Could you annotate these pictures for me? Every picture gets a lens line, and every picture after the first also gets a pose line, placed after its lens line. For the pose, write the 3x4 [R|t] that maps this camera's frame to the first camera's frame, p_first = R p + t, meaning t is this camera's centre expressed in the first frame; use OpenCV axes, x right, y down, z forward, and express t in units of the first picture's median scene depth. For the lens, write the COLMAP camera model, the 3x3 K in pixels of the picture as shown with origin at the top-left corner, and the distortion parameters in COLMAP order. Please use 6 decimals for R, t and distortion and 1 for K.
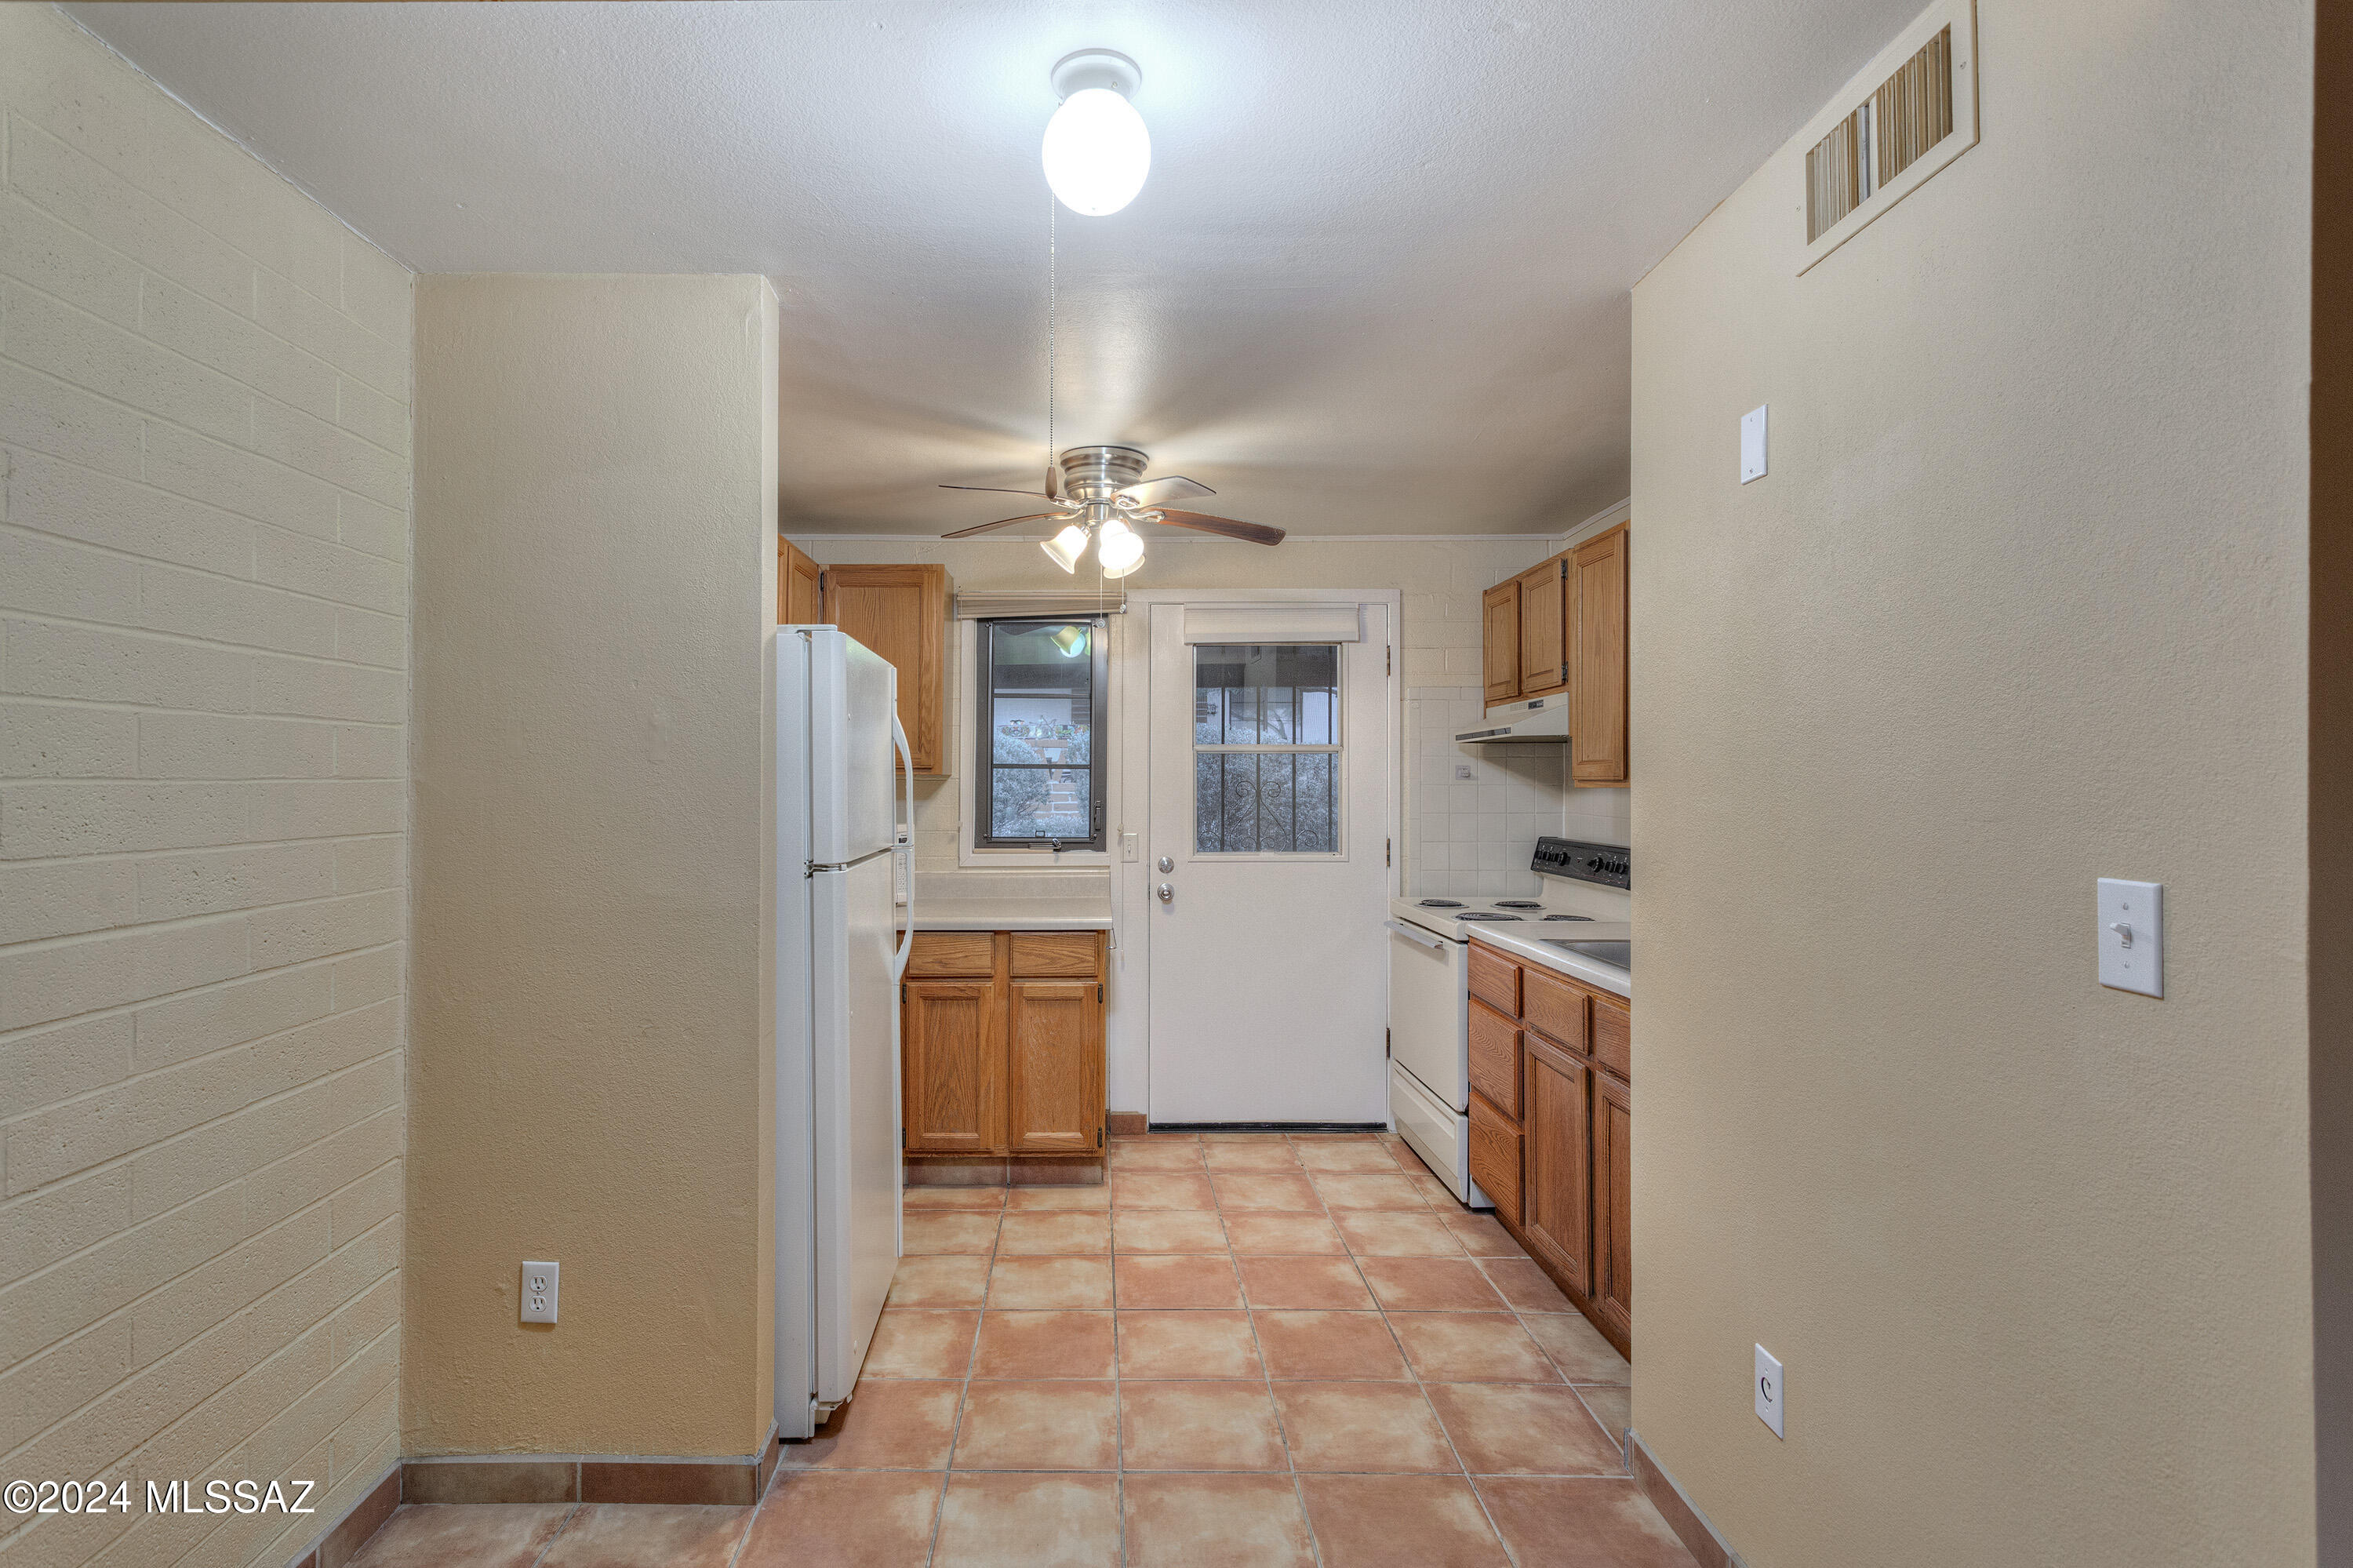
lens RADIAL K [[1147.8, 0, 1087.9], [0, 1147.8, 770.2], [0, 0, 1]] dist [-0.000203, 0.000062]
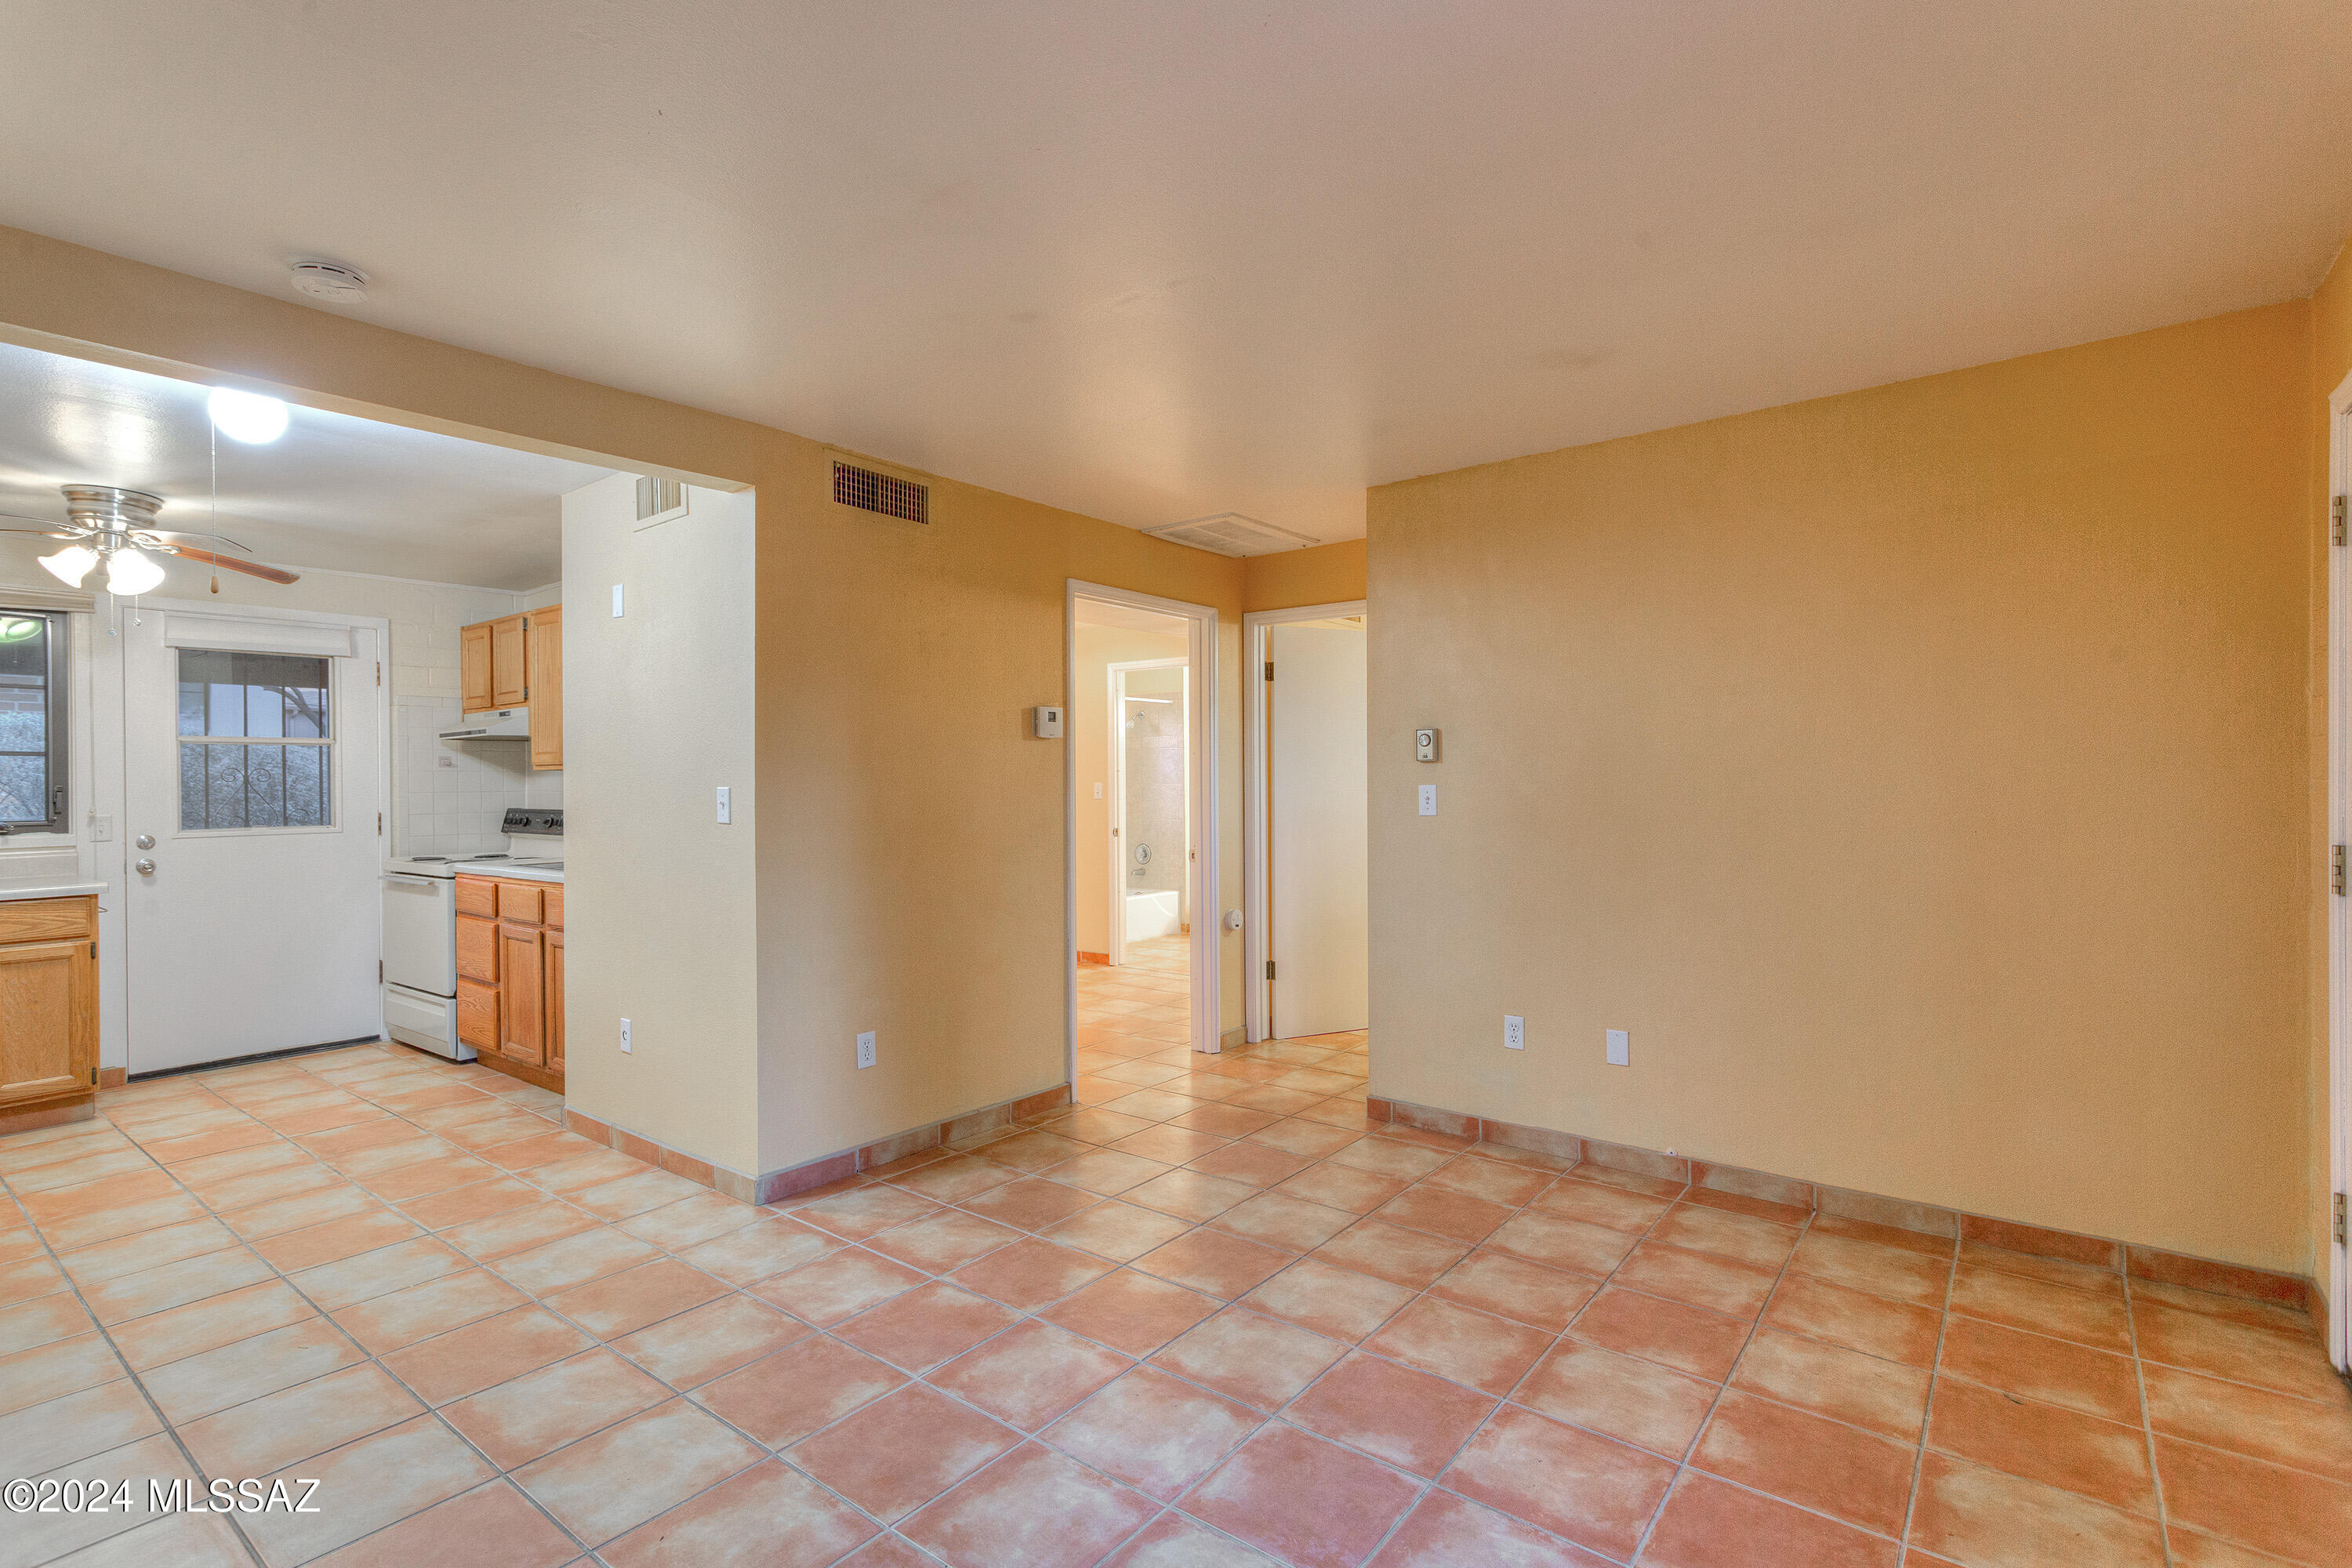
lens RADIAL K [[1110.4, 0, 1176.0], [0, 1110.4, 784.0], [0, 0, 1]] dist [0.001793, 0.000610]
pose [[0.606456, -0.009387, 0.795062, -0.215896], [0.001905, 0.999945, 0.010354, 0.019009], [-0.795115, -0.004765, 0.606440, -0.534669]]
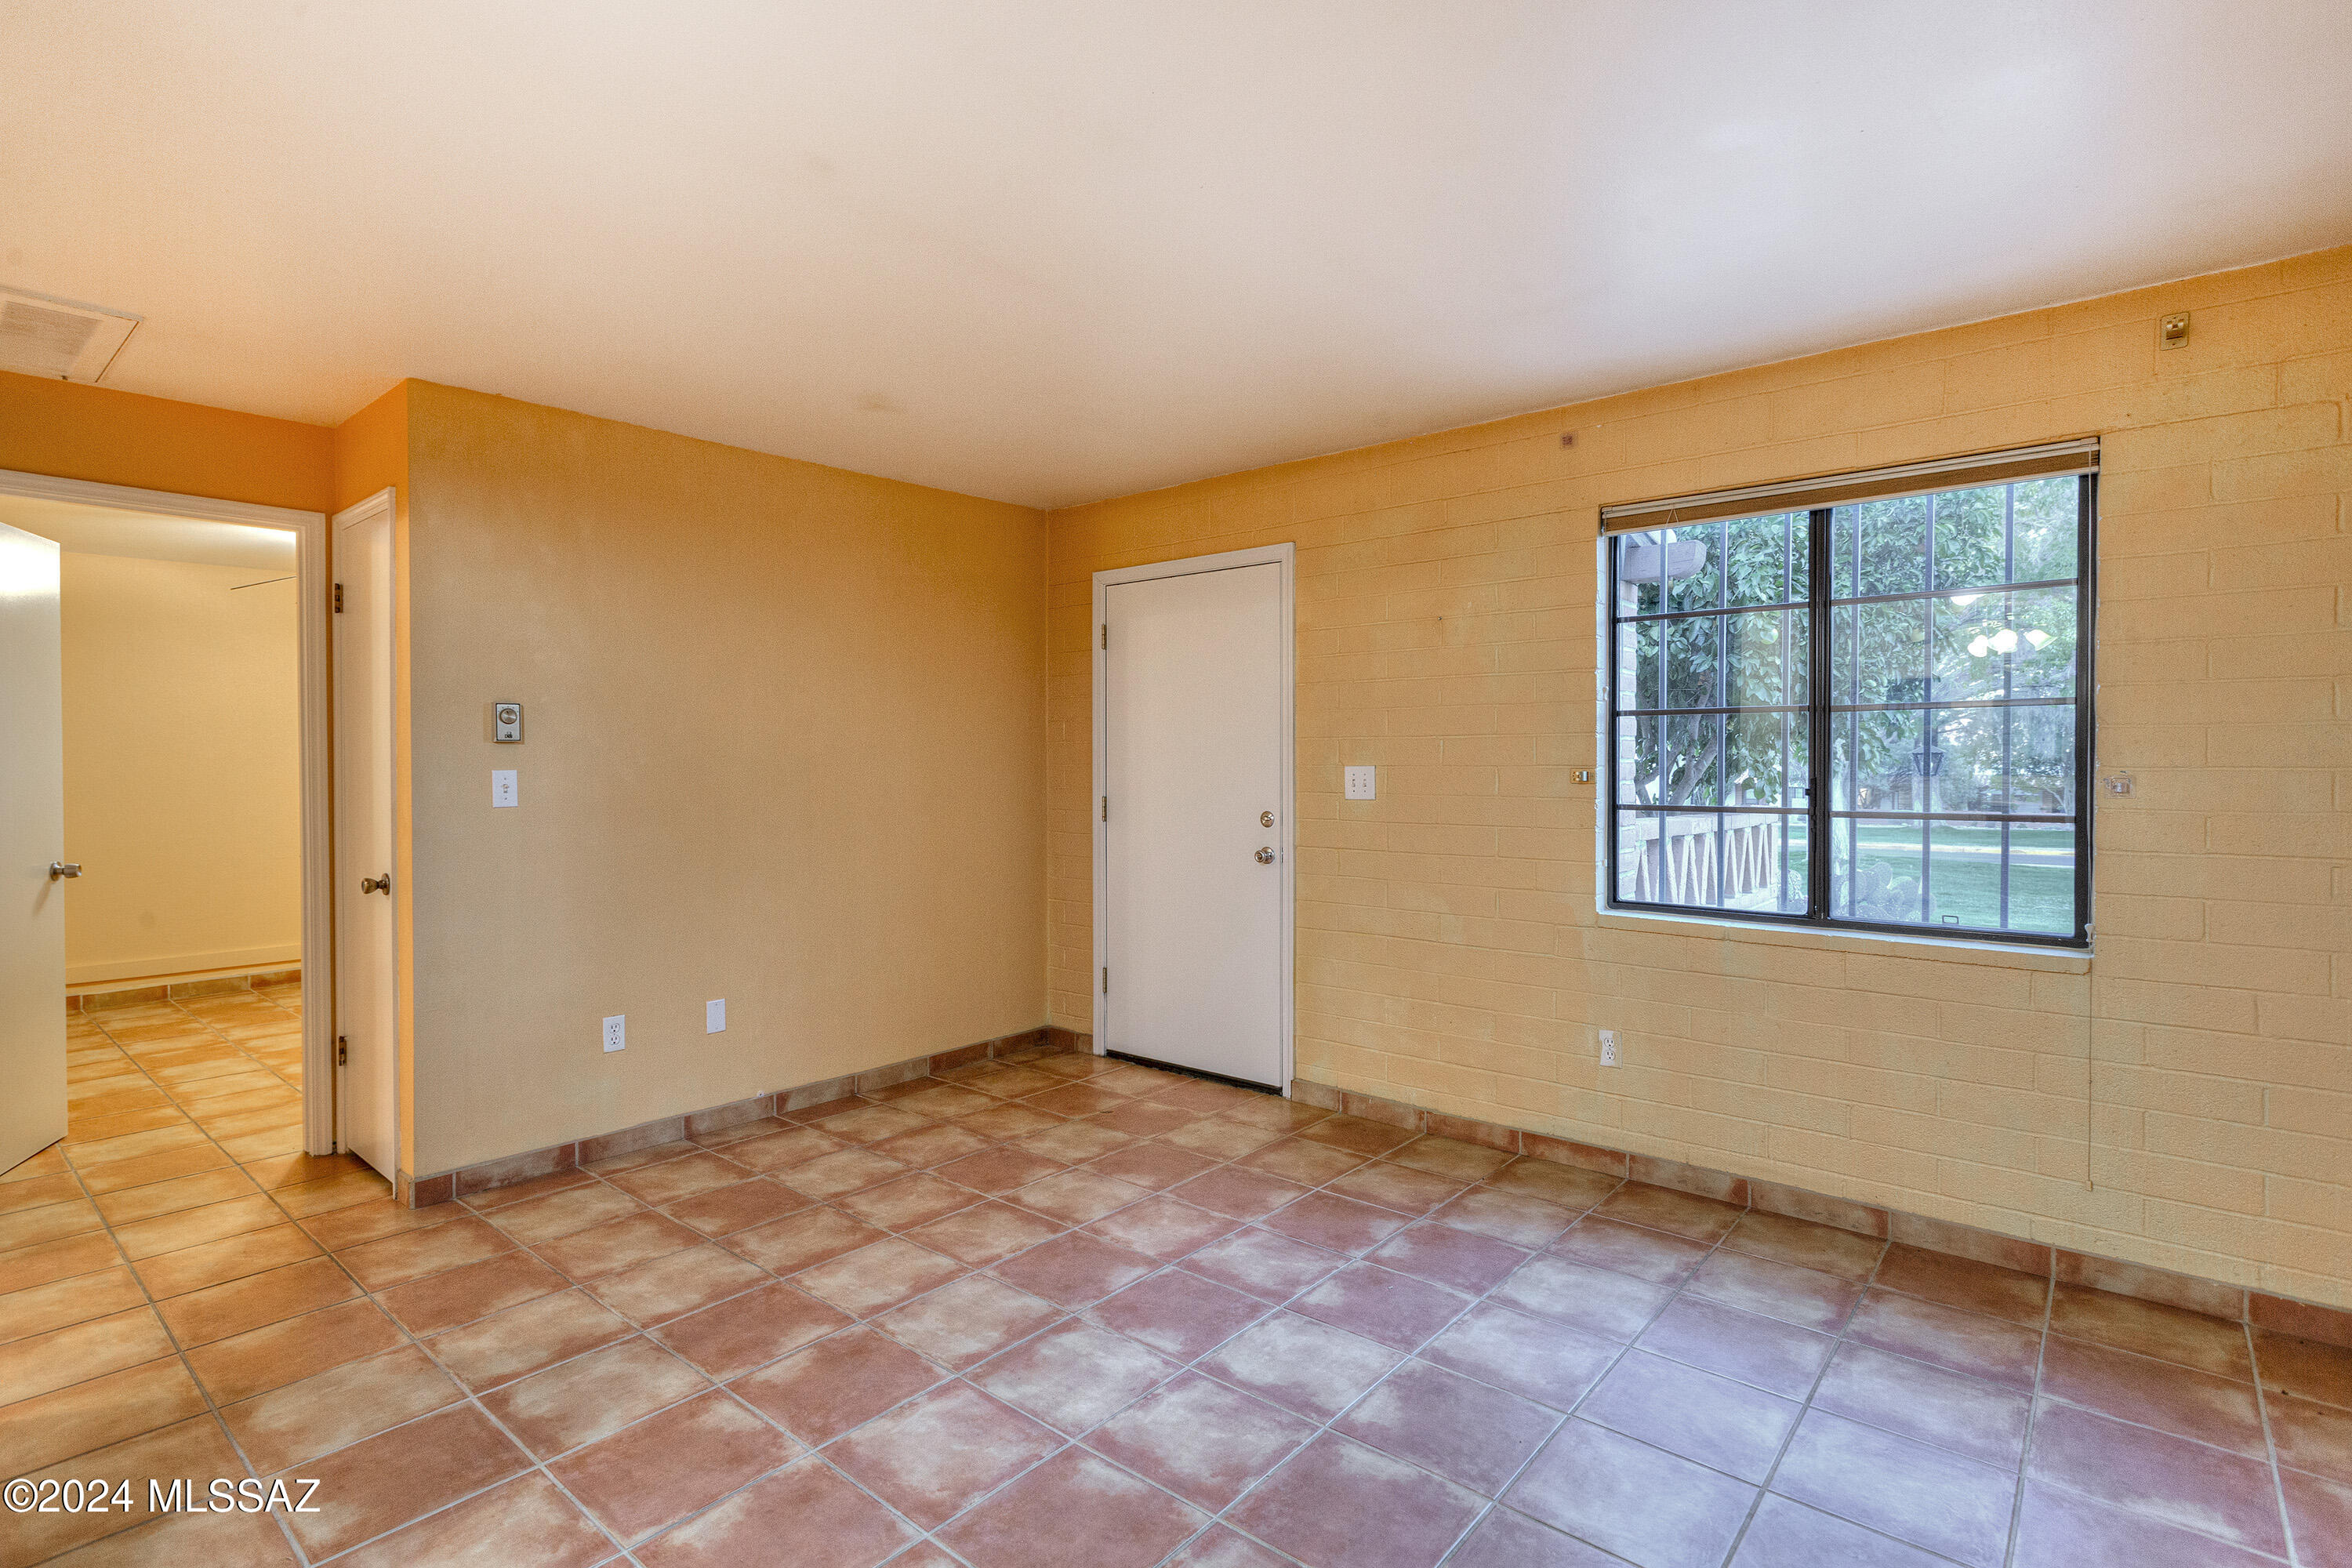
lens RADIAL K [[1127.3, 0, 1160.5], [0, 1127.3, 774.7], [0, 0, 1]] dist [0.002475, 0.000342]
pose [[-0.763025, -0.008633, 0.646312, -0.200875], [-0.003572, 0.999952, 0.009140, 0.025344], [-0.646359, 0.004665, -0.763019, 0.273541]]
